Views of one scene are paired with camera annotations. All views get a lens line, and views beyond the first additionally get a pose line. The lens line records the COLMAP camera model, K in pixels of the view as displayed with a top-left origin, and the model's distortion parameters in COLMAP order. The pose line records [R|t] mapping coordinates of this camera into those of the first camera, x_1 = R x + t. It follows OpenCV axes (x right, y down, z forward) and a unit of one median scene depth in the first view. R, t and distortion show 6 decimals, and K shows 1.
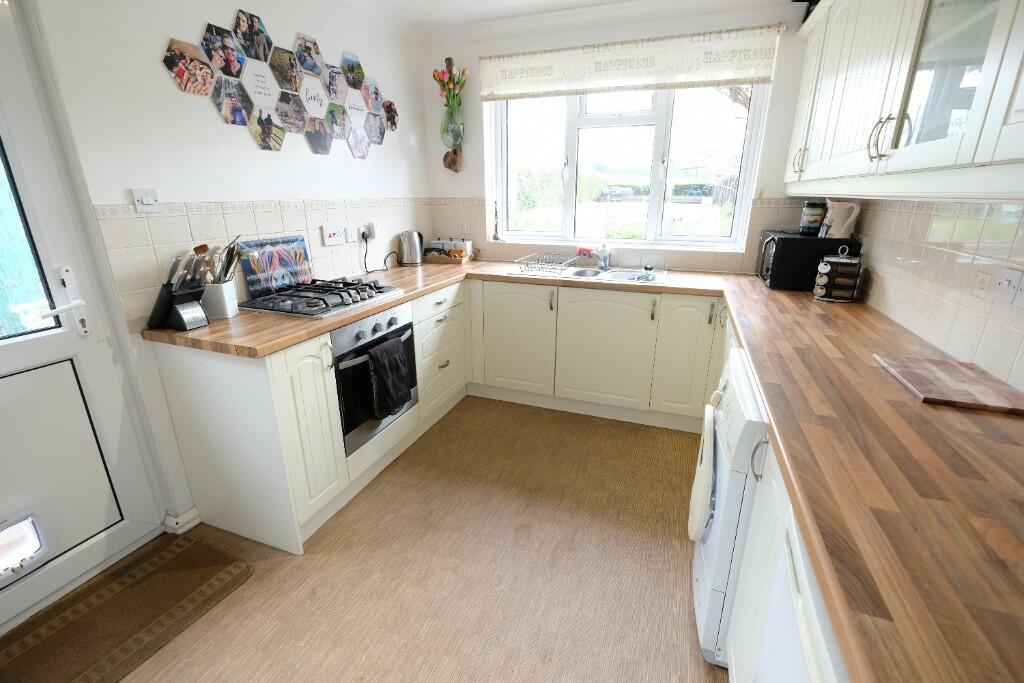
lens RADIAL K [[446.2, 0, 511.9], [0, 446.2, 336.3], [0, 0, 1]] dist [-0.000066, -0.000462]
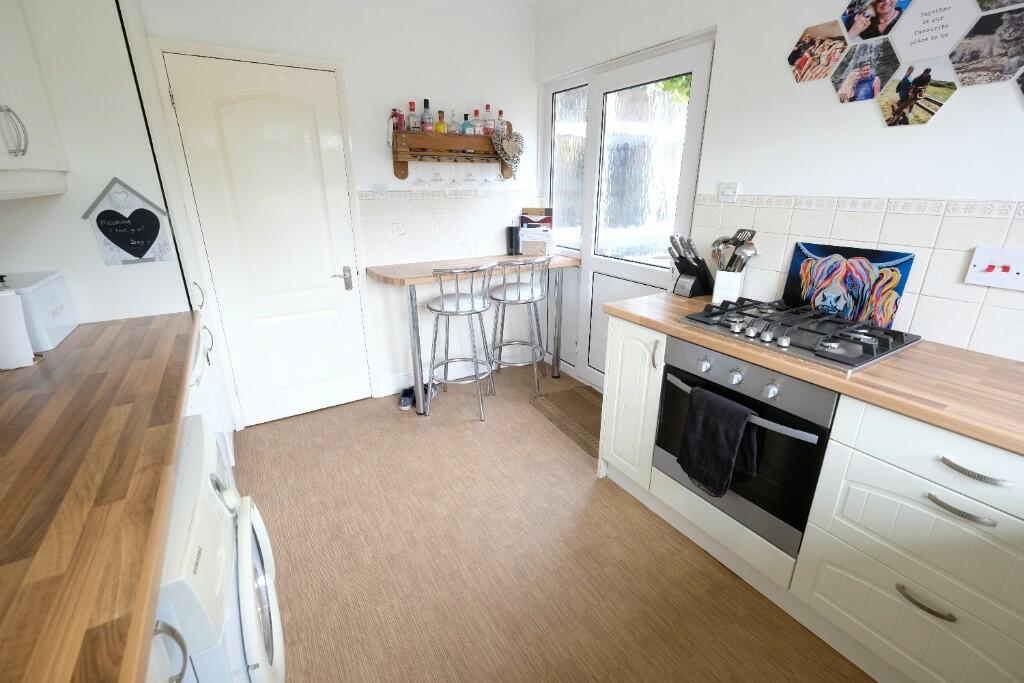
lens RADIAL K [[446.2, 0, 511.9], [0, 446.2, 336.3], [0, 0, 1]] dist [-0.000066, -0.000462]
pose [[-0.610283, 0.260028, -0.748292, 0.432687], [-0.241282, 0.838700, 0.488226, -0.335607], [0.754545, 0.478505, -0.449104, 1.014796]]
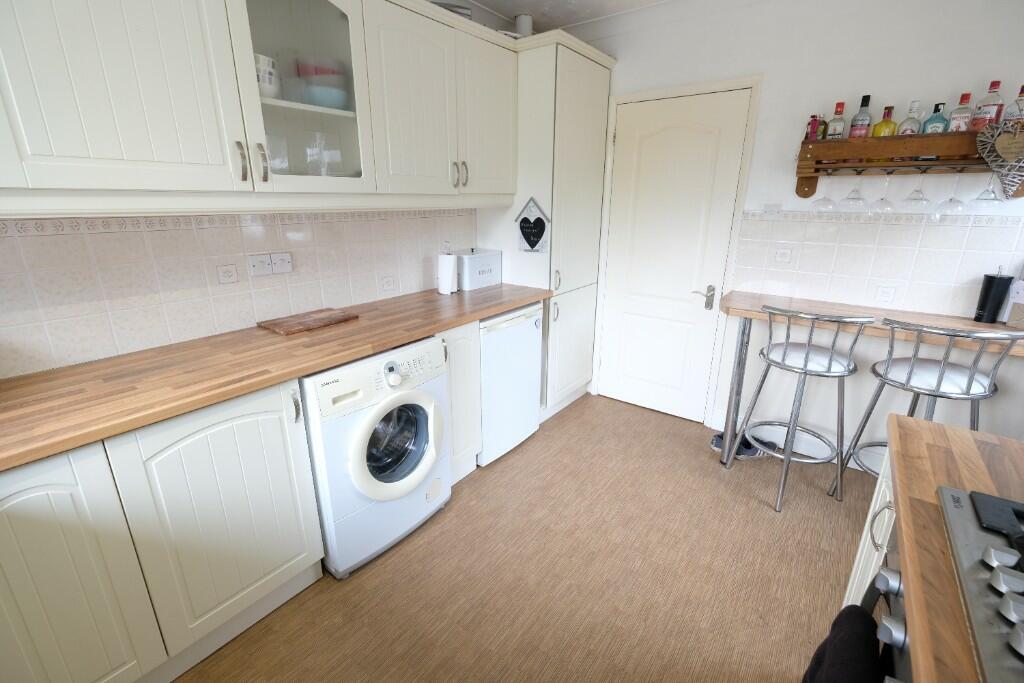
lens RADIAL K [[446.2, 0, 511.9], [0, 446.2, 336.3], [0, 0, 1]] dist [-0.000066, -0.000462]
pose [[-0.961777, -0.083201, 0.260888, -0.093949], [0.082128, 0.821220, 0.564670, -0.403763], [-0.261227, 0.564513, -0.782998, 1.200222]]
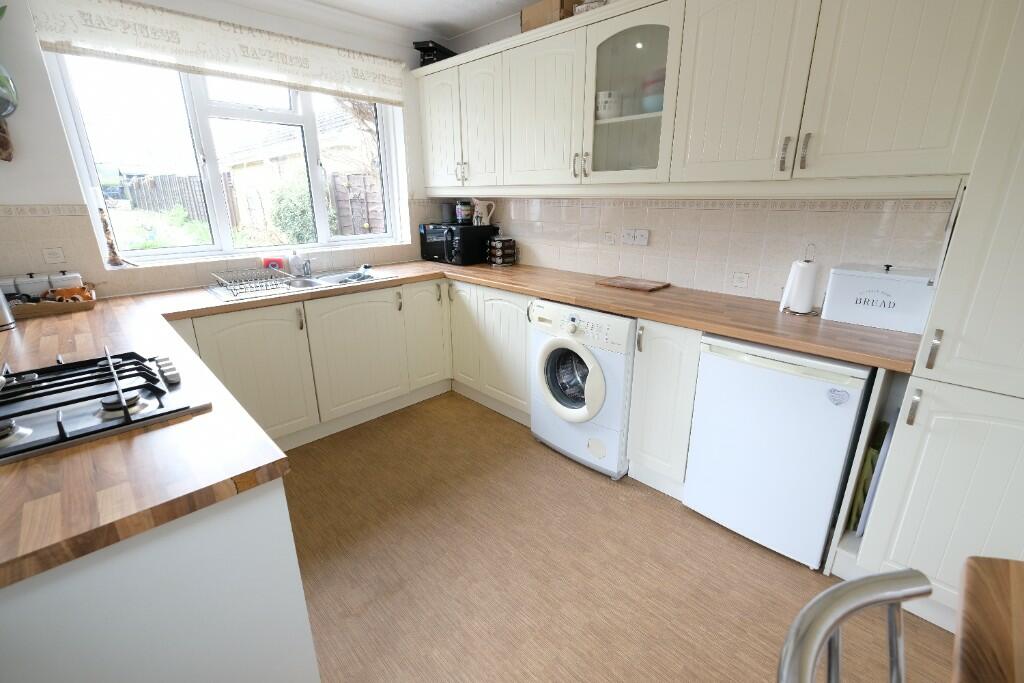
lens RADIAL K [[446.2, 0, 511.9], [0, 446.2, 336.3], [0, 0, 1]] dist [-0.000066, -0.000462]
pose [[0.416485, -0.277101, 0.865884, -0.649897], [0.282598, 0.944696, 0.166395, -0.097530], [-0.864106, 0.175396, 0.471760, 0.305666]]
